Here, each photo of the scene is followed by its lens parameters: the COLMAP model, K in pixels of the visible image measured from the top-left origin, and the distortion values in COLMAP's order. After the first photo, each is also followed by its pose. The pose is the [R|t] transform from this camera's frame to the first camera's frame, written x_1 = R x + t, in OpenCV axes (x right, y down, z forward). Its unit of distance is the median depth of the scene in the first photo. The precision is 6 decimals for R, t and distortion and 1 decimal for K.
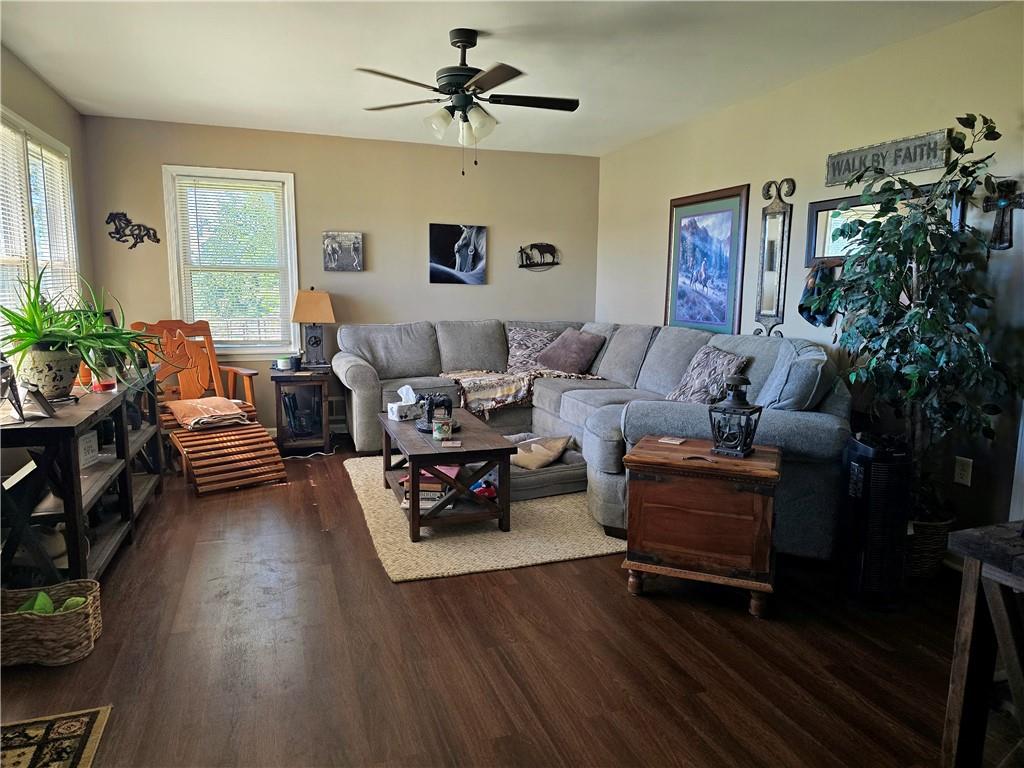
lens RADIAL K [[693.4, 0, 517.3], [0, 693.4, 388.5], [0, 0, 1]] dist [0.062626, -0.060324]
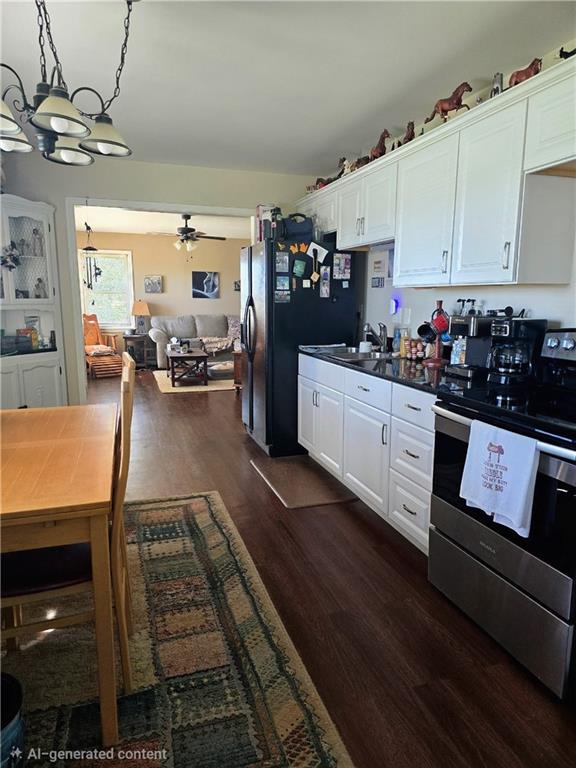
lens RADIAL K [[520.1, 0, 295.3], [0, 520.1, 385.1], [0, 0, 1]] dist [0.062626, -0.060324]
pose [[0.999874, -0.000693, -0.015839, 0.261075], [0.001004, 0.999806, 0.019655, 0.108875], [0.015822, -0.019668, 0.999681, -0.769635]]
